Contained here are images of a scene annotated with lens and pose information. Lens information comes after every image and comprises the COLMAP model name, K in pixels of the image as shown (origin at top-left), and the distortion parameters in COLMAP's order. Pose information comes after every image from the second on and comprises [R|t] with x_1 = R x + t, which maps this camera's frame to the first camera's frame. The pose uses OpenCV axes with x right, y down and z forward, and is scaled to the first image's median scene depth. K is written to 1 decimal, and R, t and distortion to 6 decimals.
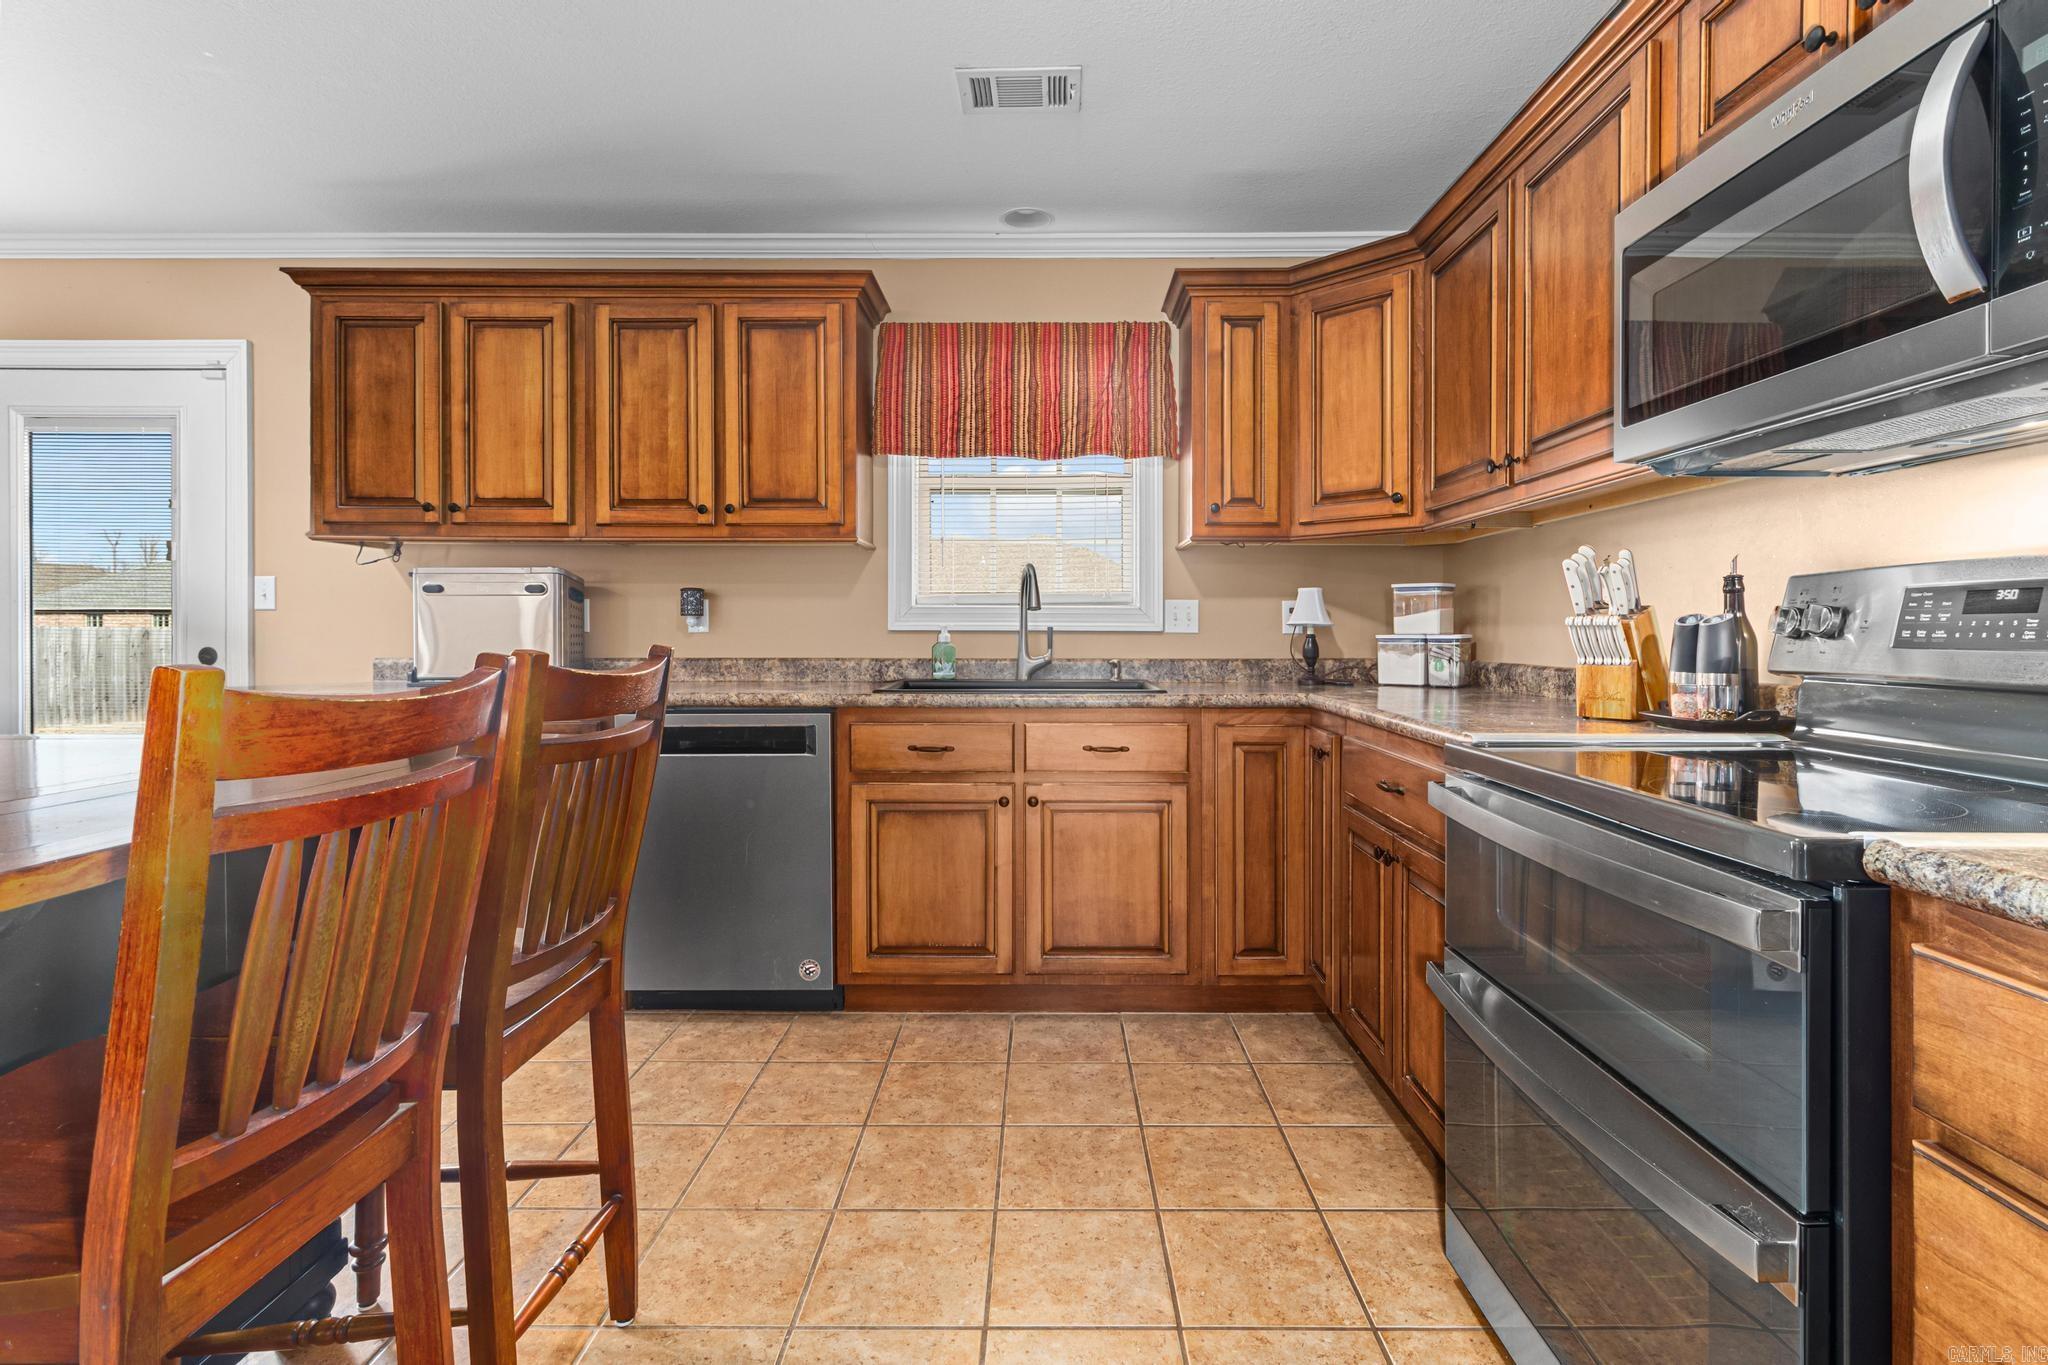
lens RADIAL K [[948.9, 0, 1045.4], [0, 948.9, 637.9], [0, 0, 1]] dist [0.000061, -0.000002]
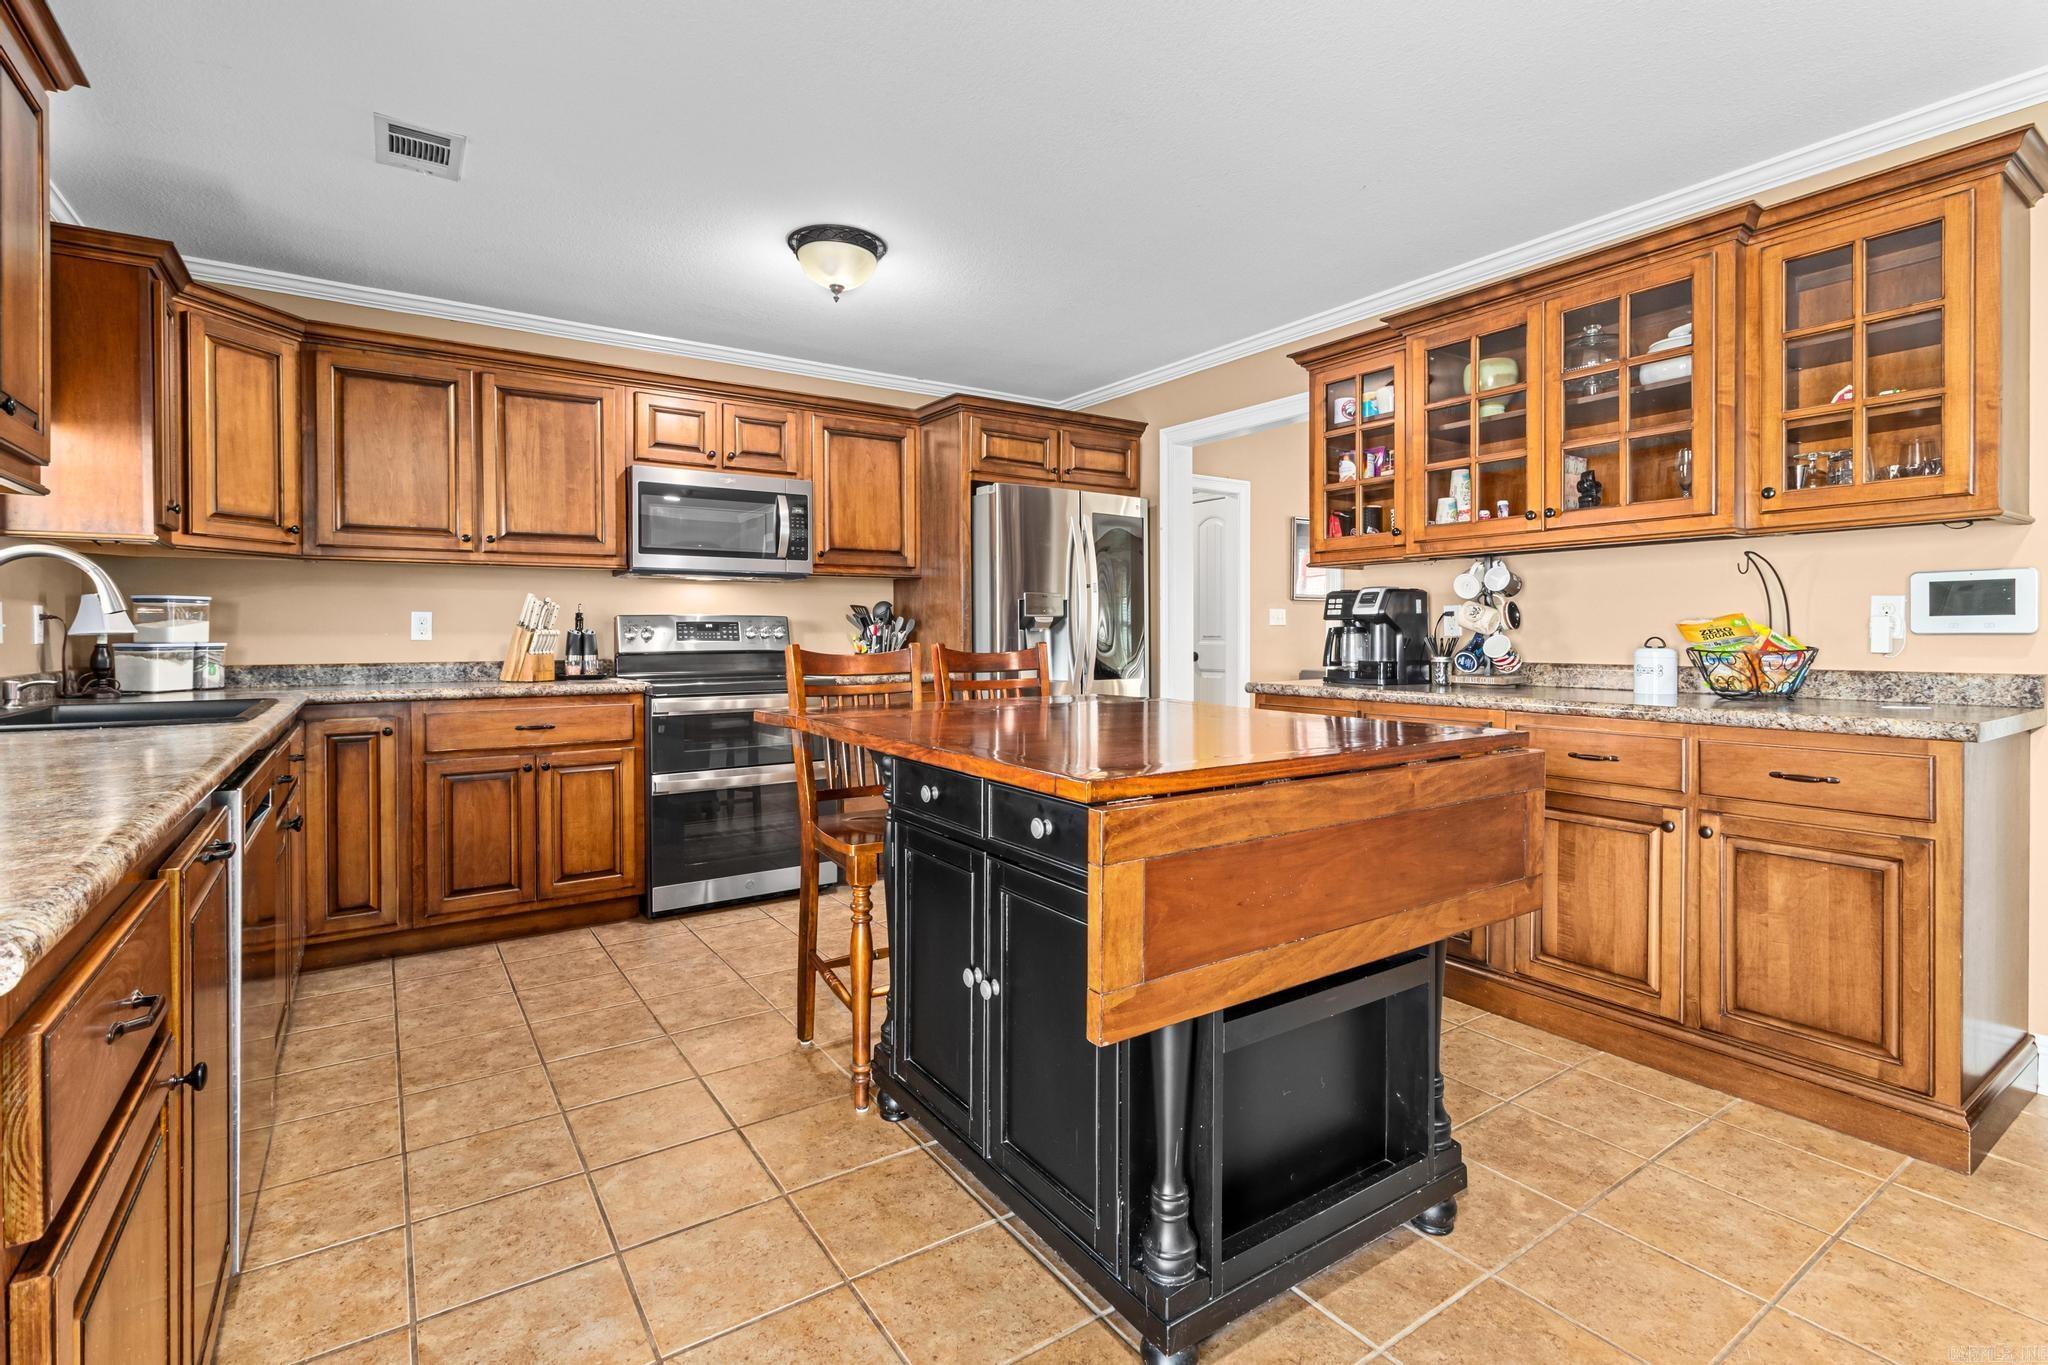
lens RADIAL K [[960.9, 0, 1031.9], [0, 960.9, 636.7], [0, 0, 1]] dist [-0.001860, -0.000092]
pose [[-0.567855, 0.003043, 0.823123, -1.083040], [0.014828, 0.999869, 0.006533, -0.003954], [-0.822995, 0.015915, -0.567825, 0.845523]]
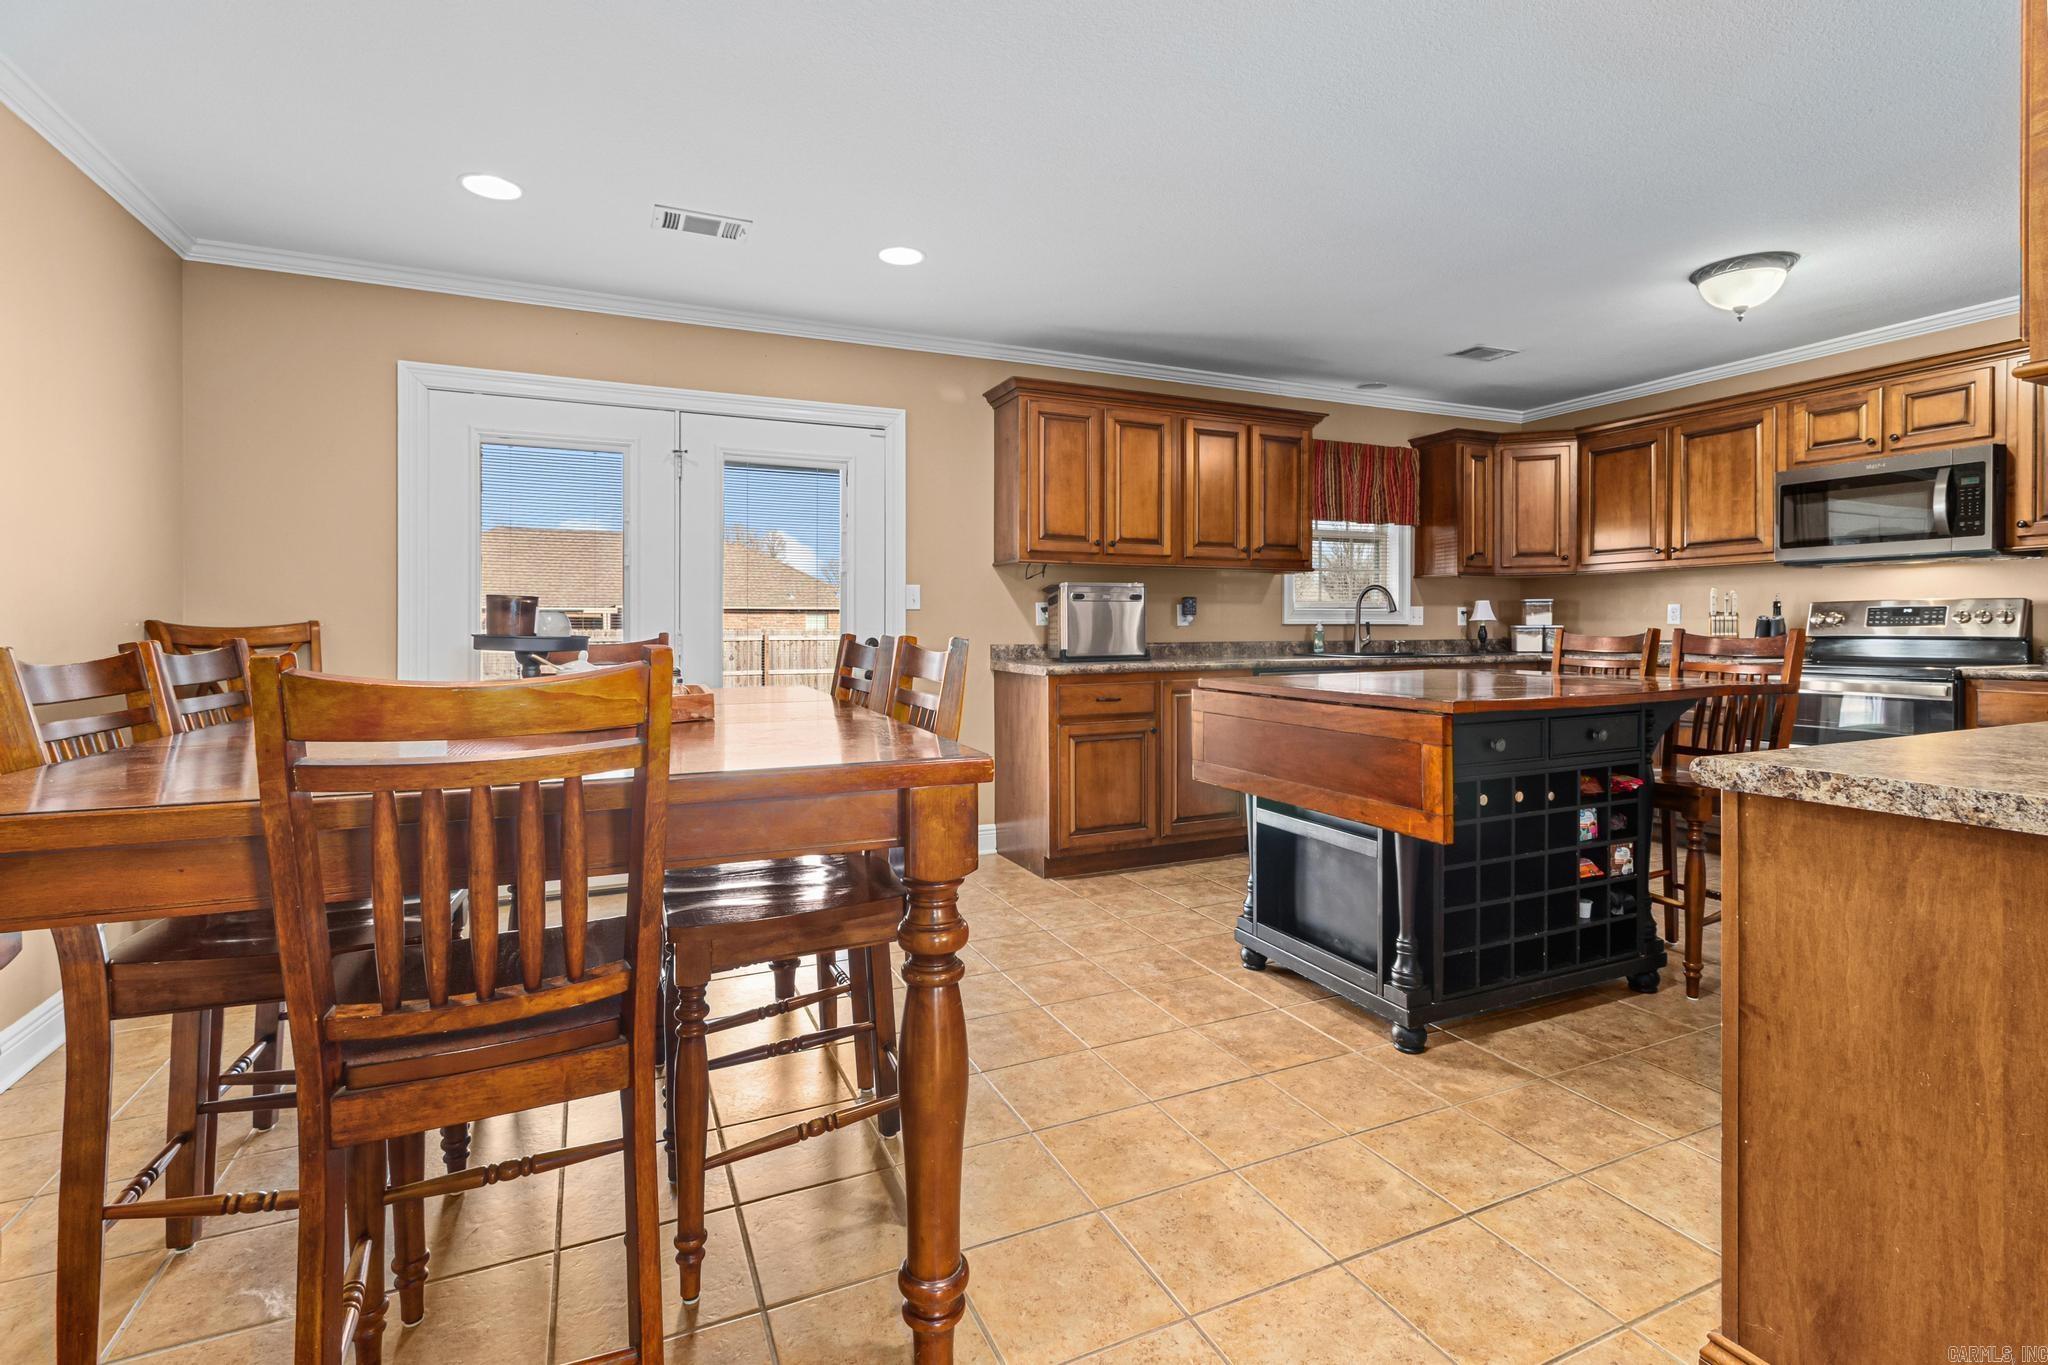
lens RADIAL K [[960.9, 0, 1031.9], [0, 960.9, 636.7], [0, 0, 1]] dist [-0.001860, -0.000092]
pose [[0.909708, -0.007141, 0.415186, -1.383062], [0.006583, 0.999974, 0.002776, 0.007279], [-0.415196, 0.000208, 0.909732, -0.354579]]
